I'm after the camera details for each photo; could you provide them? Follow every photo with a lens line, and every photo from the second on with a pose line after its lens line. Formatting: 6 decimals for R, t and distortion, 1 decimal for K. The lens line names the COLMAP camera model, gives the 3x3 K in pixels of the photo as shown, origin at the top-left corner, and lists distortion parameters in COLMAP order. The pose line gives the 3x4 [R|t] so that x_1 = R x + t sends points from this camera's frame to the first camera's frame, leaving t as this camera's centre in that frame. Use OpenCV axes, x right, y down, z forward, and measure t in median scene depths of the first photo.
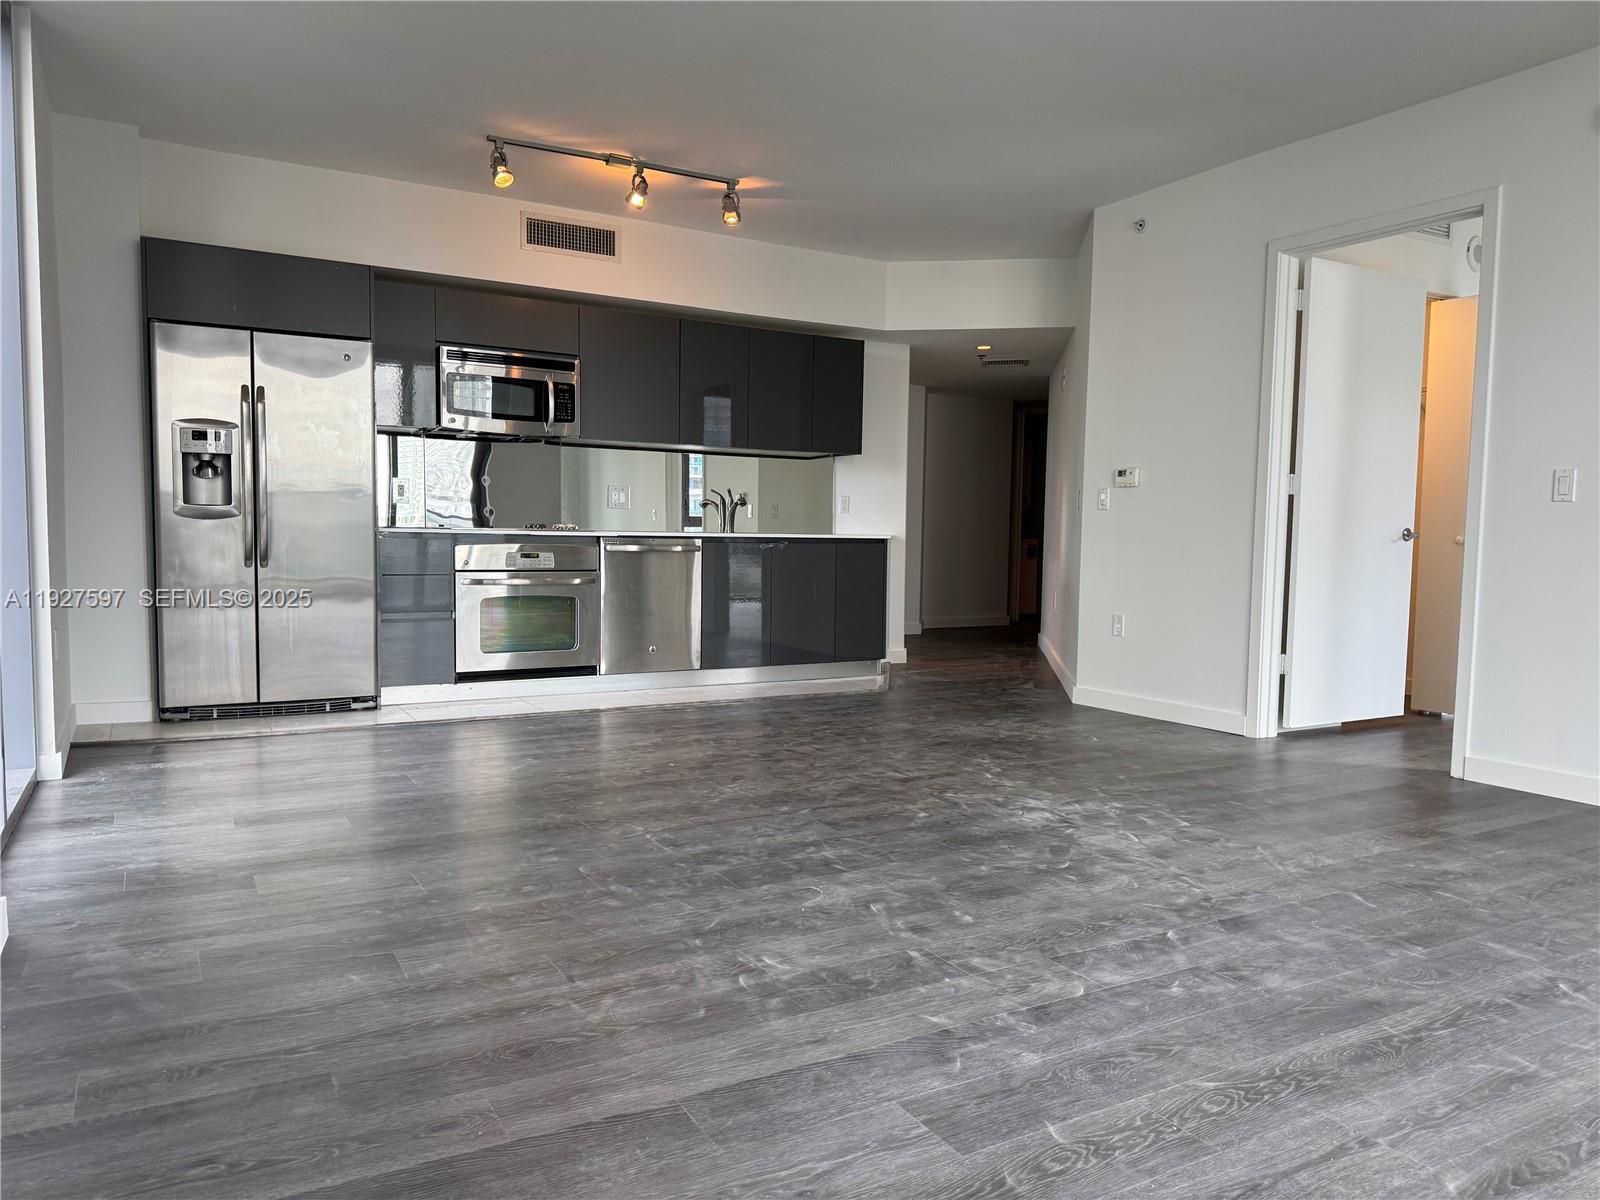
lens RADIAL K [[1141.8, 0, 800.0], [0, 1141.8, 600.0], [0, 0, 1]] dist [0.003968, -0.003460]
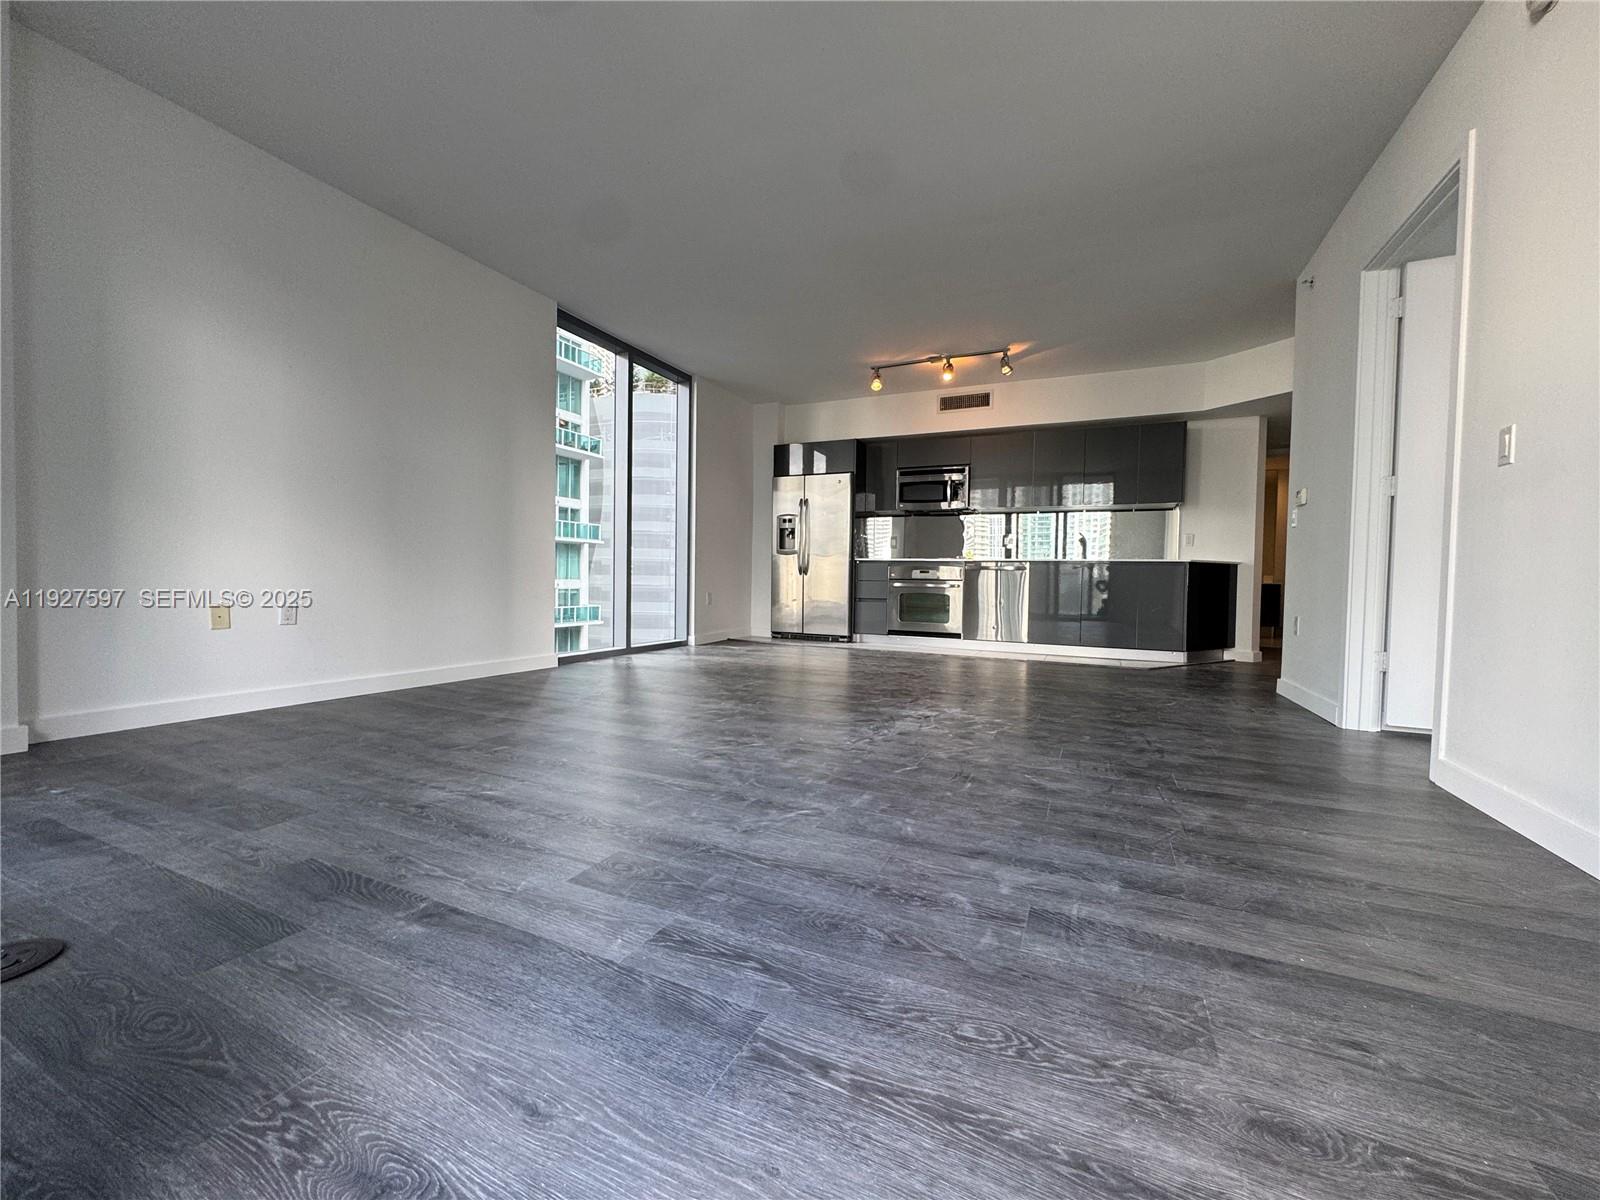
lens RADIAL K [[640.1, 0, 800.0], [0, 640.1, 600.0], [0, 0, 1]] dist [-0.000264, 0.000019]
pose [[0.574063, 0.022178, -0.818511, 0.972688], [-0.058387, 0.998197, -0.013904, 0.065317], [0.816727, 0.055772, 0.574323, 0.389895]]
